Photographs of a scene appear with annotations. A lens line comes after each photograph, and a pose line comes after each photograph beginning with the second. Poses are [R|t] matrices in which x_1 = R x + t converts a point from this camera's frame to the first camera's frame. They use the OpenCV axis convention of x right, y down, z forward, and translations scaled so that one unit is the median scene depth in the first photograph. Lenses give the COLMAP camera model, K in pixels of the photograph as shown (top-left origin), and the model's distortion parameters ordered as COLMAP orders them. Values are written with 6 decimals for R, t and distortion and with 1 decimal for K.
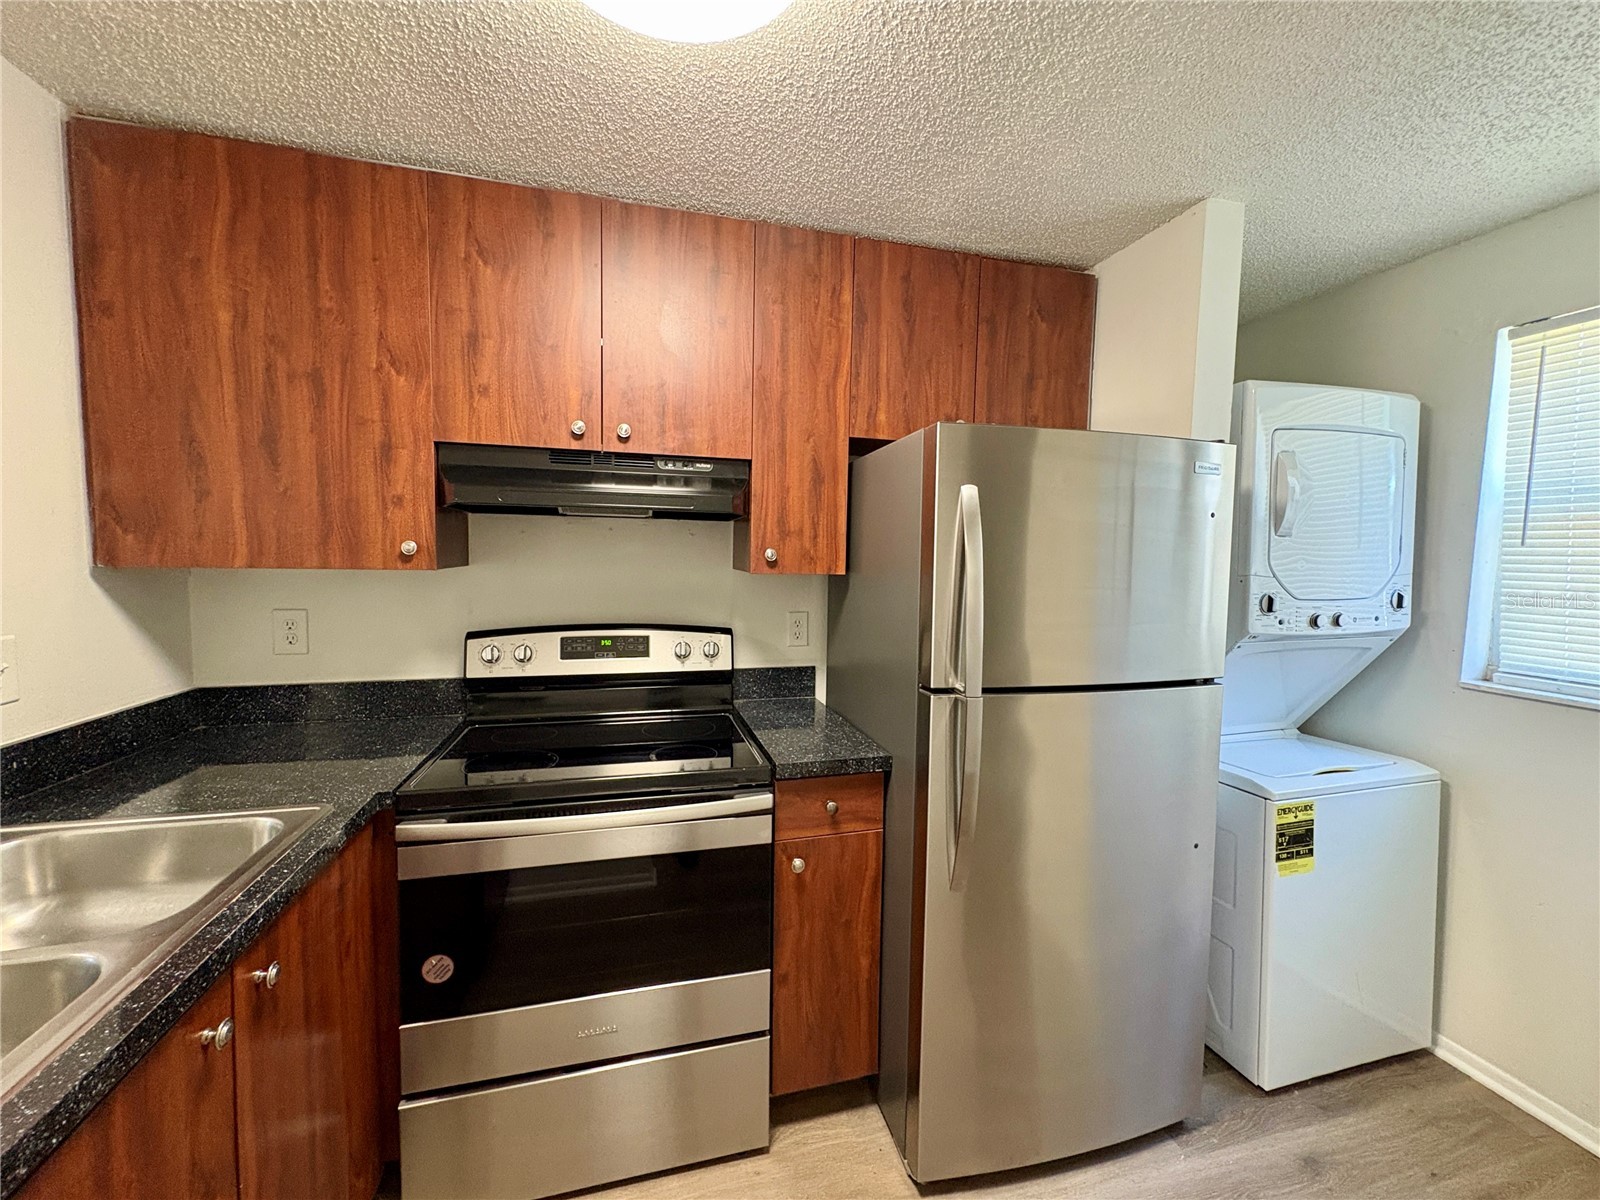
lens RADIAL K [[645.4, 0, 802.7], [0, 645.4, 596.8], [0, 0, 1]] dist [0.000656, 0.000354]
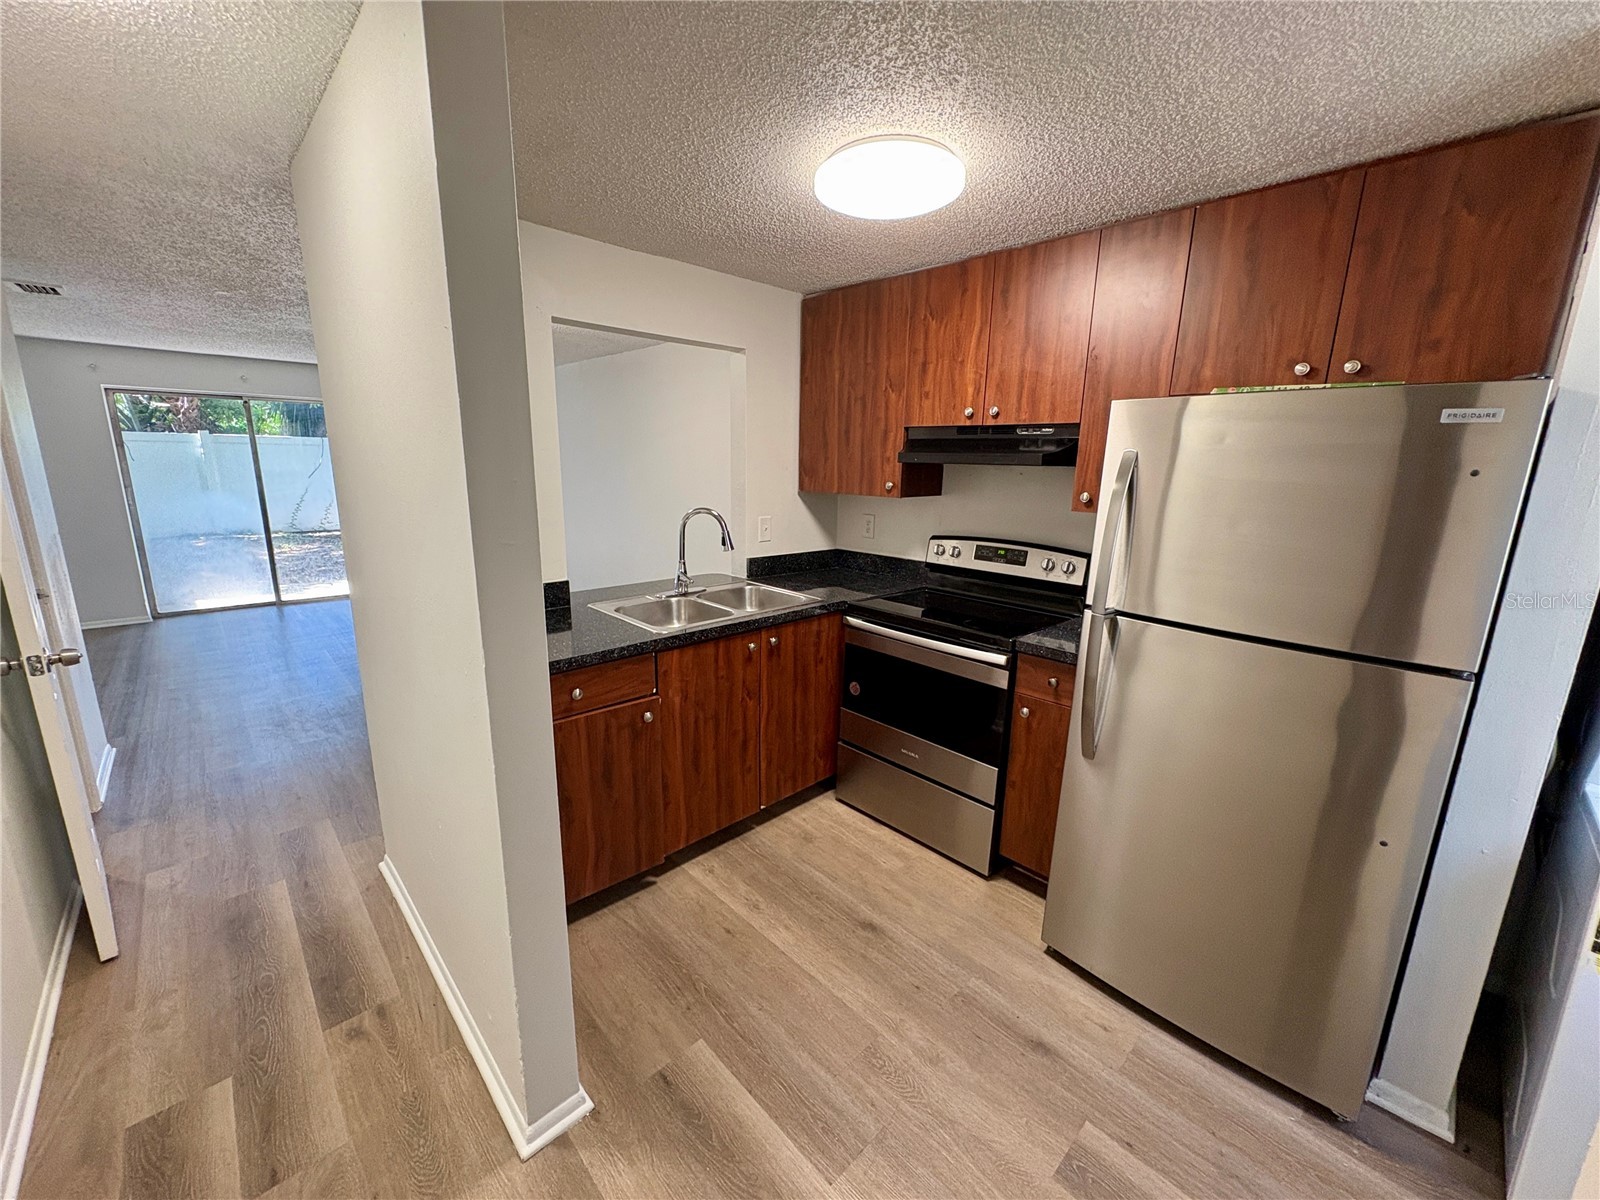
lens RADIAL K [[637.8, 0, 800.0], [0, 637.8, 600.0], [0, 0, 1]] dist [0.002170, 0.000317]
pose [[0.480311, 0.182143, -0.857977, 0.925398], [-0.071681, 0.983079, 0.168573, -0.042493], [0.874164, -0.019467, 0.485240, -0.144230]]
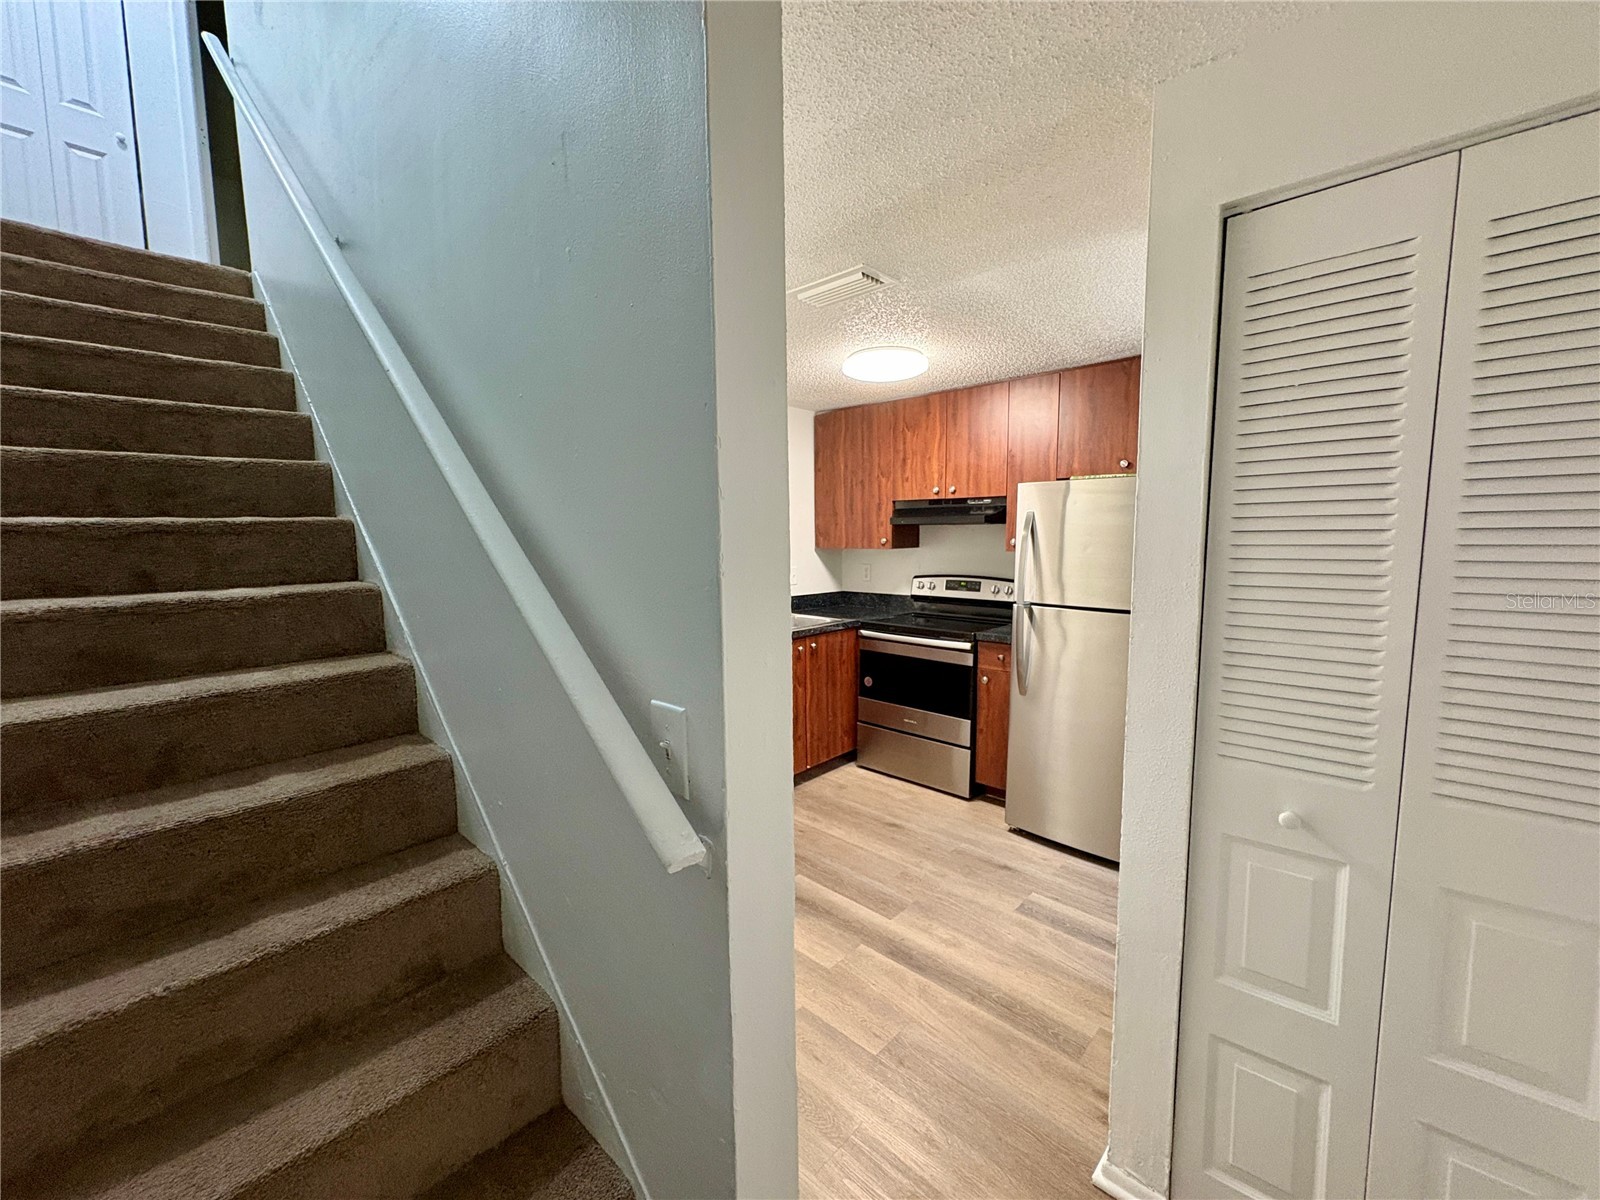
lens RADIAL K [[645.4, 0, 802.7], [0, 645.4, 596.8], [0, 0, 1]] dist [0.000656, 0.000354]
pose [[0.532579, 0.062665, -0.844057, 1.507779], [-0.043209, 0.997968, 0.046828, 0.046422], [0.845276, 0.011531, 0.534205, -0.733967]]
